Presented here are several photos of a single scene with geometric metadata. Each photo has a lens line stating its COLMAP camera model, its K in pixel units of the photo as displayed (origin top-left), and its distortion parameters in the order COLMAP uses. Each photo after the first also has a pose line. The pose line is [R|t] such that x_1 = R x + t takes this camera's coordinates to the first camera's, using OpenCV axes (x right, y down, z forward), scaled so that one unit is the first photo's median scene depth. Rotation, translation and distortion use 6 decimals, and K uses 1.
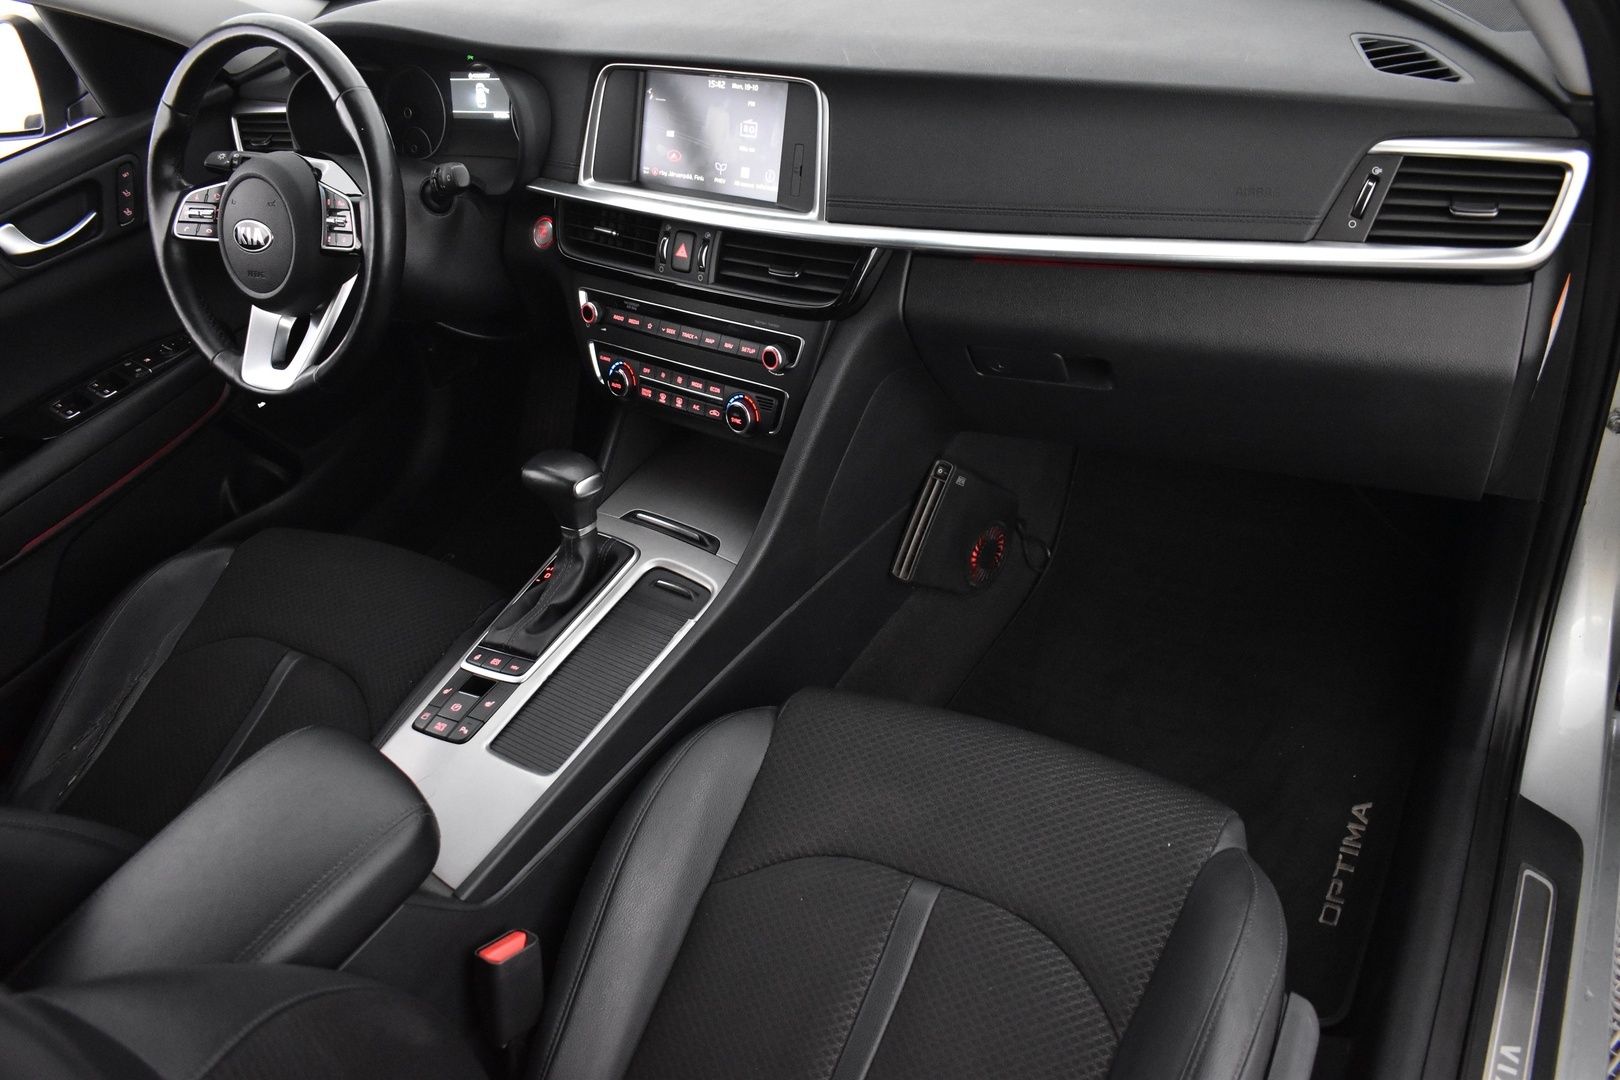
lens RADIAL K [[1236.0, 0, 806.2], [0, 1236.0, 528.2], [0, 0, 1]] dist [-0.076943, -0.008776]
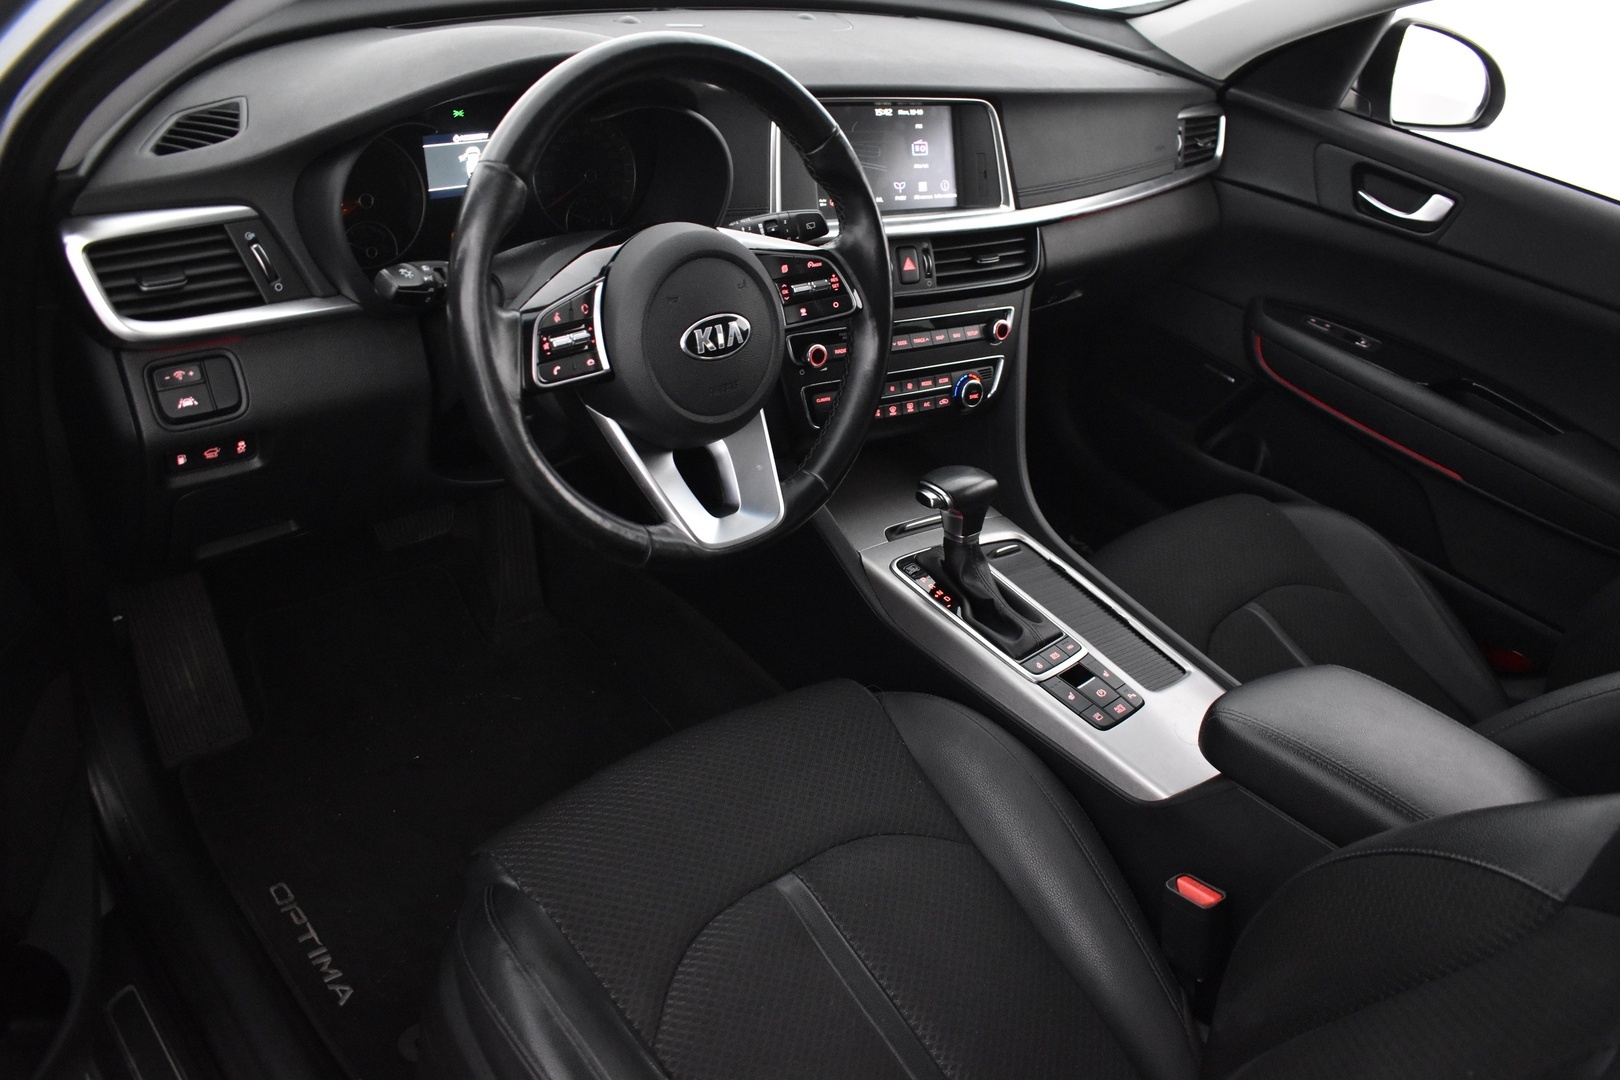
lens RADIAL K [[1236.0, 0, 801.6], [0, 1236.0, 541.6], [0, 0, 1]] dist [-0.076943, -0.008776]
pose [[0.293840, -0.346174, 0.890966, -1.151294], [0.400605, 0.890902, 0.214030, -0.271543], [-0.867856, 0.294035, 0.400462, 0.704941]]
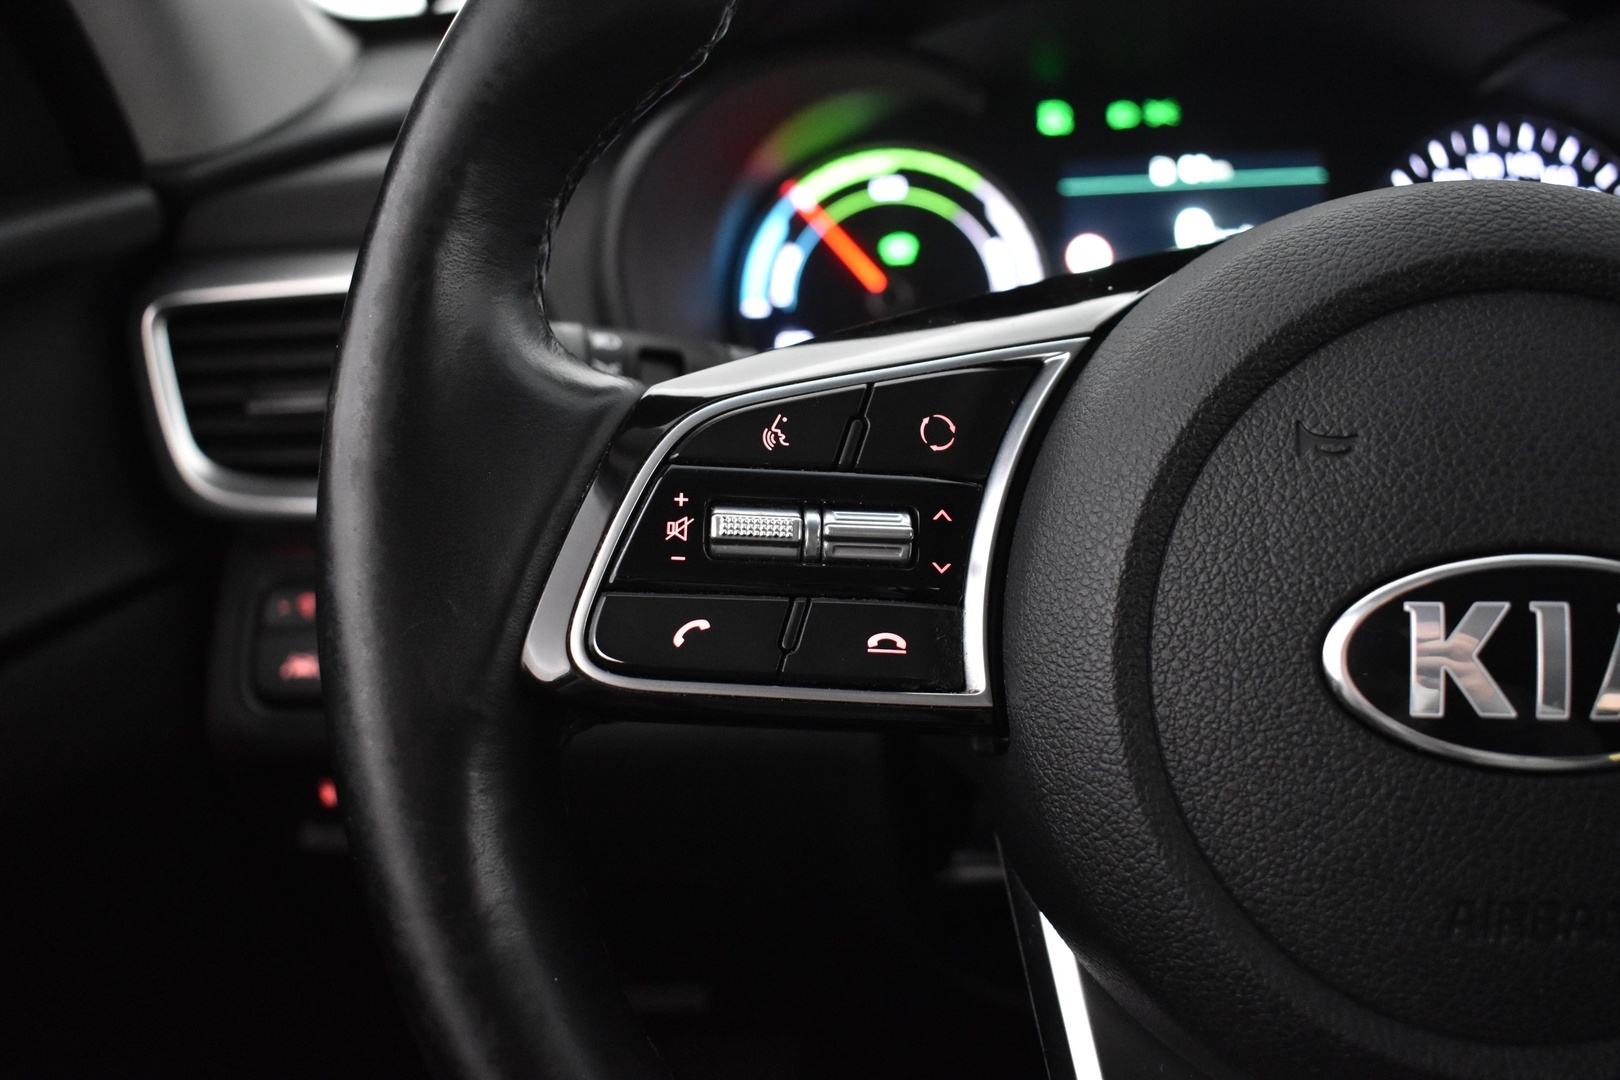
lens RADIAL K [[1523.1, 0, 807.6], [0, 1523.1, 543.7], [0, 0, 1]] dist [-0.078791, 0.000000]
pose [[0.907805, 0.016149, 0.419082, -0.621648], [0.123532, 0.944631, -0.303993, -0.212567], [-0.400787, 0.327736, 0.855546, 0.885208]]
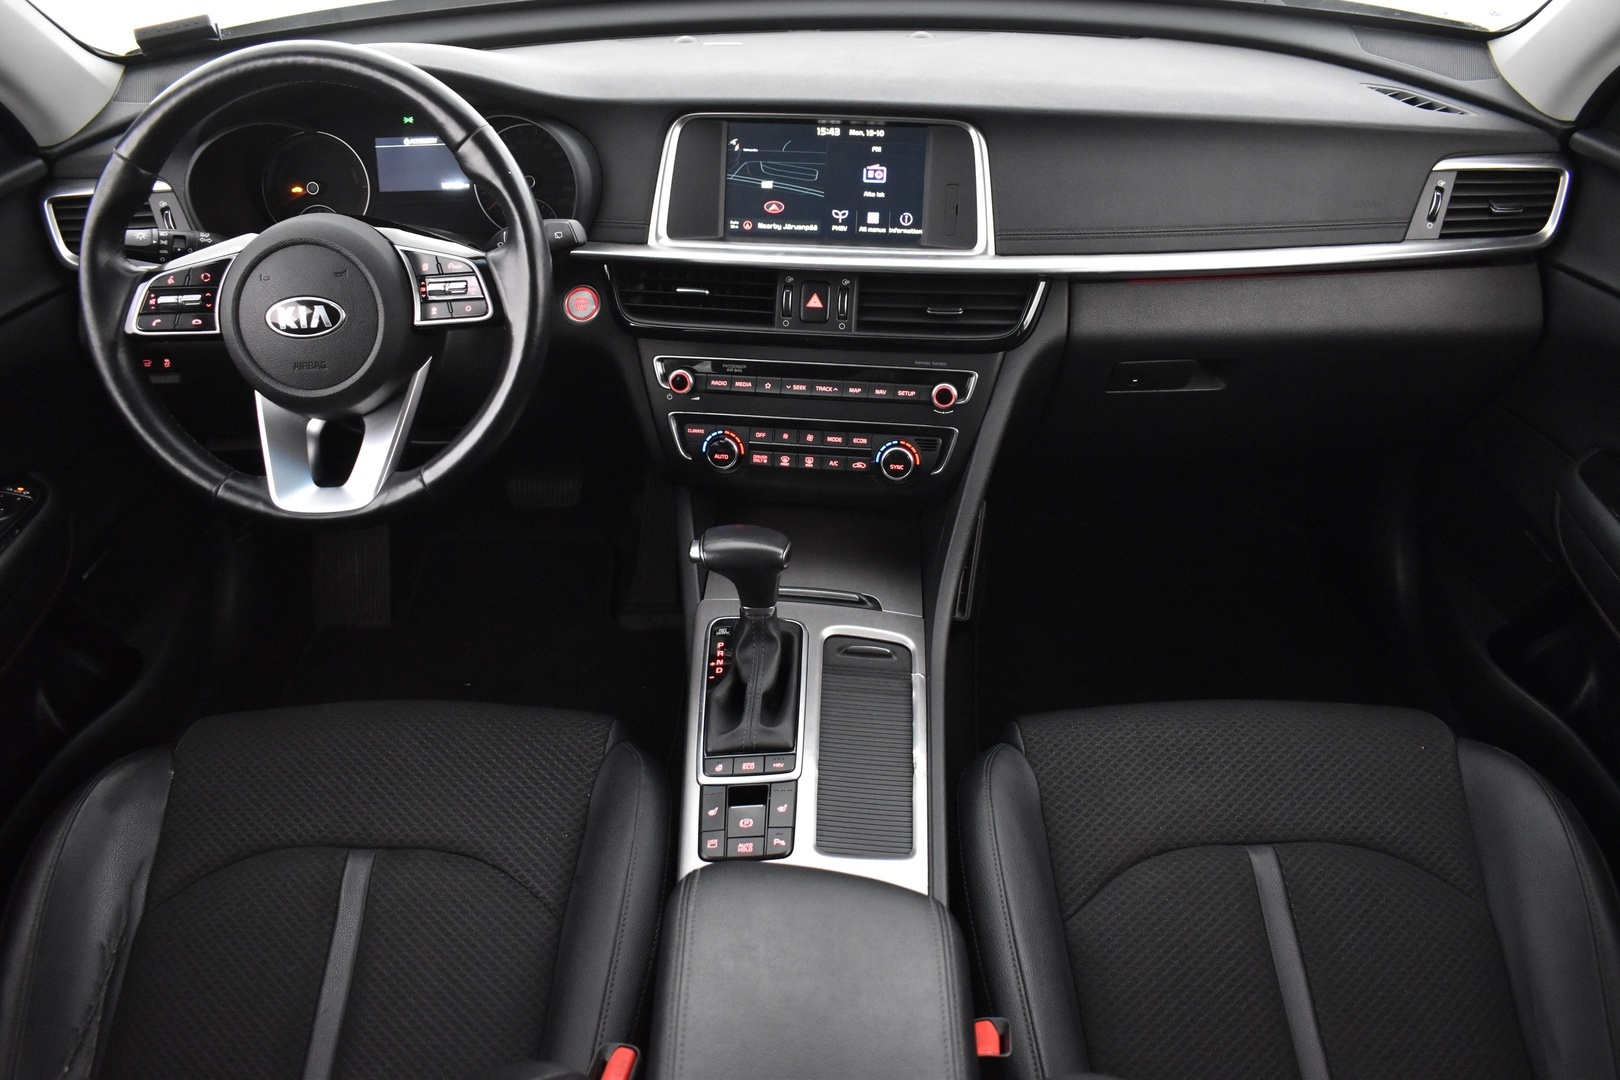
lens RADIAL K [[1236.0, 0, 795.2], [0, 1236.0, 537.1], [0, 0, 1]] dist [-0.076943, -0.008776]
pose [[0.864152, -0.149916, 0.480381, -0.590818], [0.198584, 0.978714, -0.051796, 0.001608], [-0.462391, 0.140156, 0.875529, 0.187228]]
